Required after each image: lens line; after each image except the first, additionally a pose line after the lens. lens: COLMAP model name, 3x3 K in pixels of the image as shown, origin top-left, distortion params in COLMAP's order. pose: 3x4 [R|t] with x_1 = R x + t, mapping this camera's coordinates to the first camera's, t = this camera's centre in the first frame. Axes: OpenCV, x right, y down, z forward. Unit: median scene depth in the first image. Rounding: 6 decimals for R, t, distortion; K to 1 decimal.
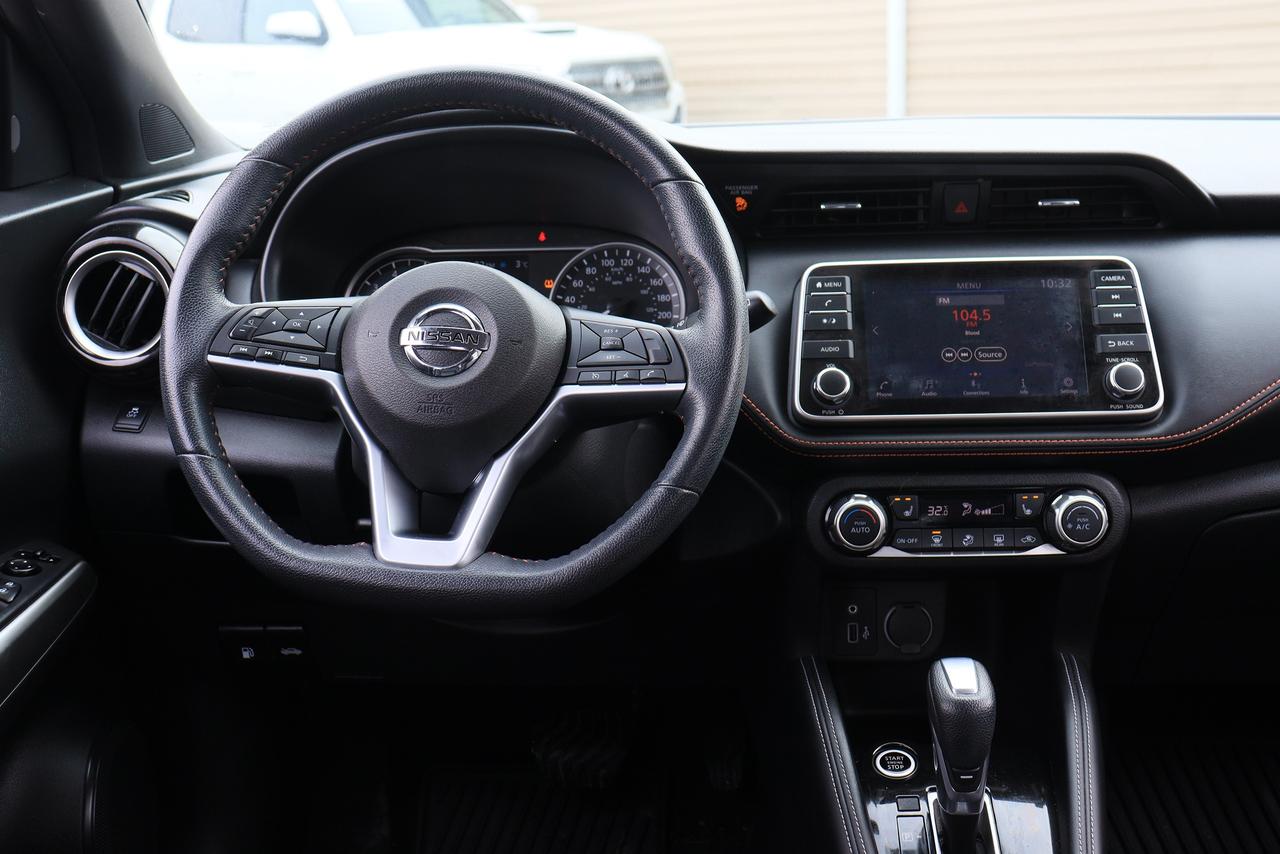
lens RADIAL K [[1568.7, 0, 640.0], [0, 1568.7, 427.0], [0, 0, 1]] dist [-0.037394, 0.254624]
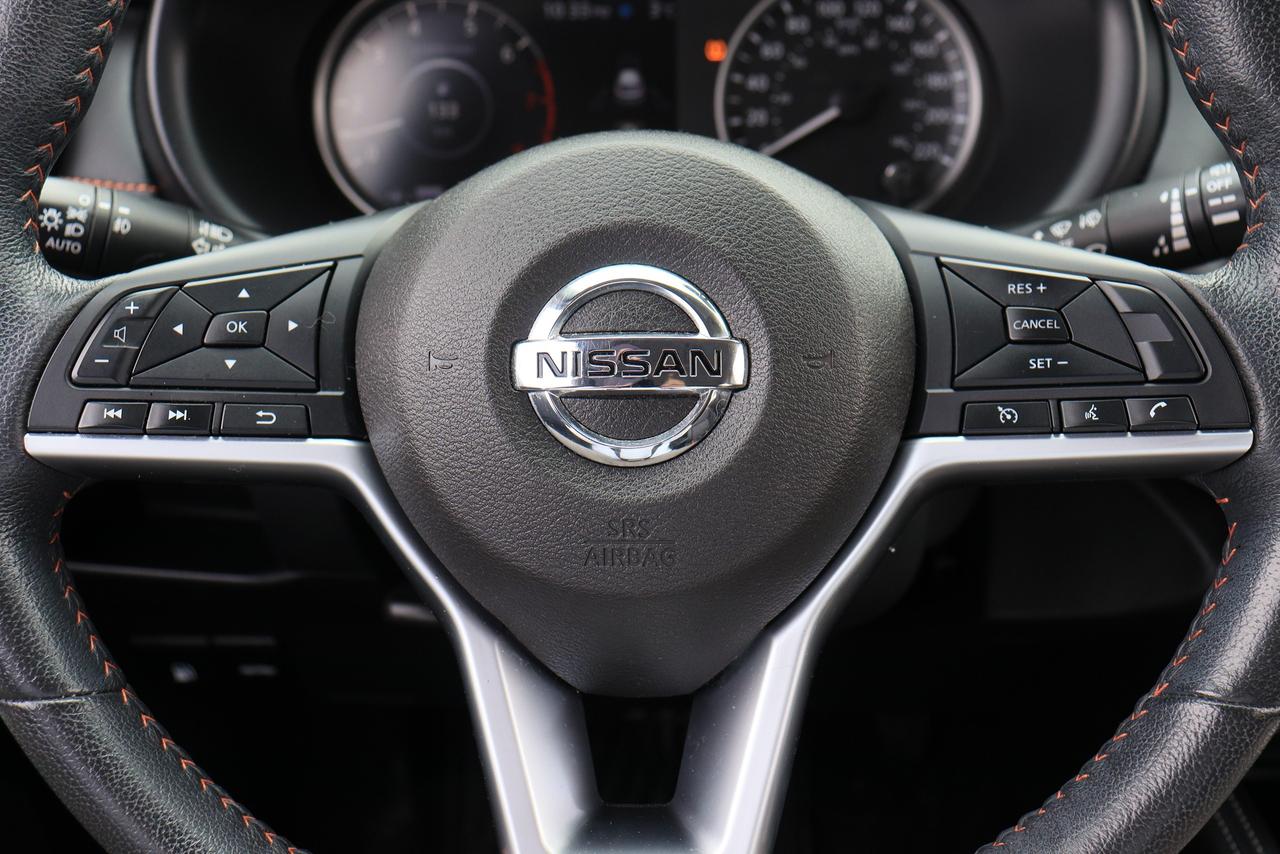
lens RADIAL K [[1541.4, 0, 675.9], [0, 1541.4, 465.5], [0, 0, 1]] dist [-0.017666, -0.028198]
pose [[0.994988, -0.089367, 0.044857, -0.130794], [0.073048, 0.955965, 0.284246, -0.137765], [-0.068284, -0.279544, 0.957702, 0.618545]]
